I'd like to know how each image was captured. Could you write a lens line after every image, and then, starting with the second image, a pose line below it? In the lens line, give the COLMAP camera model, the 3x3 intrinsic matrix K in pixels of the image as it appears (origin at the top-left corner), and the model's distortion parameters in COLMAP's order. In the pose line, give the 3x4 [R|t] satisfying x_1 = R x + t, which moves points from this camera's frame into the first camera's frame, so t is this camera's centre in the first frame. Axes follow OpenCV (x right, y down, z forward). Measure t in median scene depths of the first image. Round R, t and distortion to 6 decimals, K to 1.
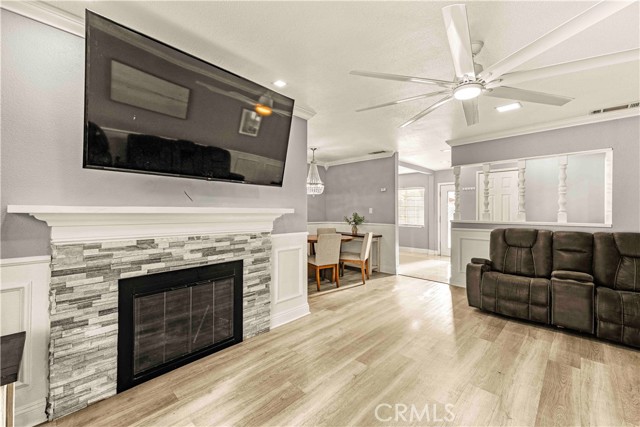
lens RADIAL K [[261.8, 0, 316.7], [0, 261.8, 213.3], [0, 0, 1]] dist [0.014604, -0.003036]
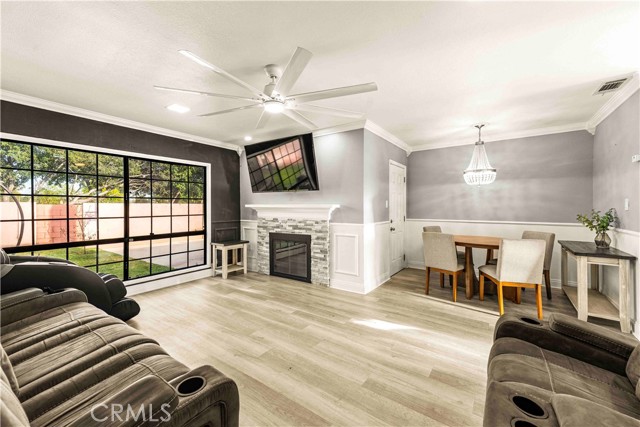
lens RADIAL K [[261.8, 0, 306.7], [0, 261.8, 208.8], [0, 0, 1]] dist [0.014604, -0.003036]
pose [[0.109914, 0.003789, -0.993934, 1.381528], [-0.004941, 0.999982, 0.003266, 0.002066], [0.993929, 0.004552, 0.109931, 0.782339]]
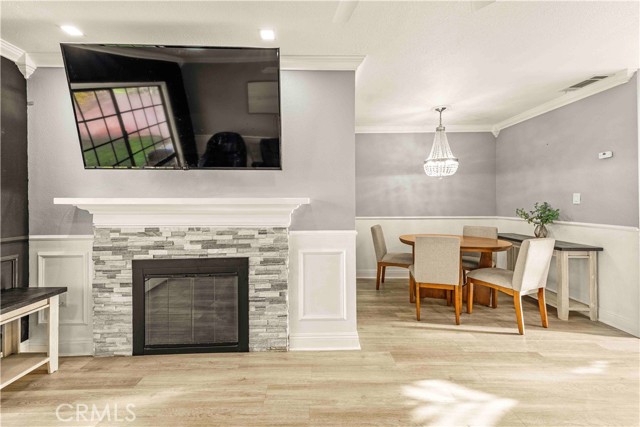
lens RADIAL K [[261.8, 0, 312.5], [0, 261.8, 202.3], [0, 0, 1]] dist [0.014604, -0.003036]
pose [[0.695082, -0.006482, -0.718901, 0.486417], [0.003329, 0.999978, -0.005798, -0.000004], [0.718922, 0.001637, 0.695088, 0.545908]]
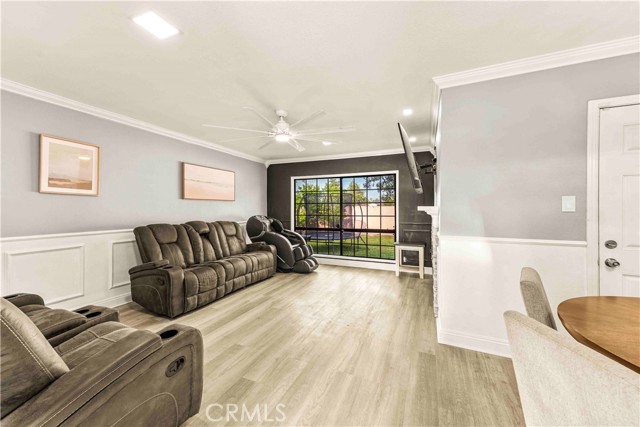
lens RADIAL K [[255.1, 0, 309.2], [0, 255.1, 208.4], [0, 0, 1]] dist [0.014658, -0.000843]
pose [[-0.957453, 0.000873, -0.288589, 0.697615], [-0.000657, 0.999986, 0.005206, -0.015656], [0.288589, 0.005174, -0.957439, 2.001632]]
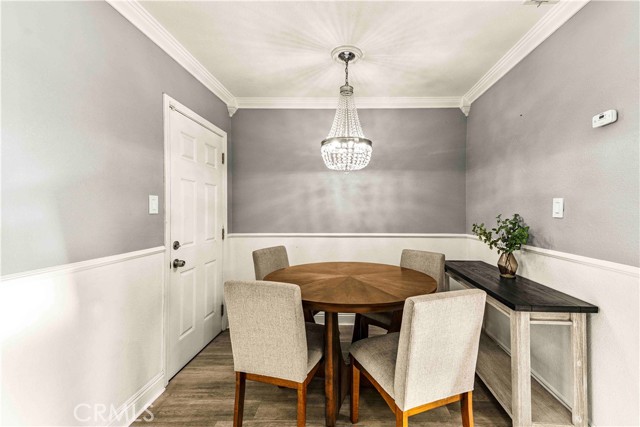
lens RADIAL K [[261.8, 0, 352.2], [0, 261.8, 212.5], [0, 0, 1]] dist [0.014604, -0.003036]
pose [[0.691774, 0.004664, -0.722099, 0.570840], [-0.002649, 0.999989, 0.003922, -0.009693], [0.722109, -0.000800, 0.691779, 1.399119]]
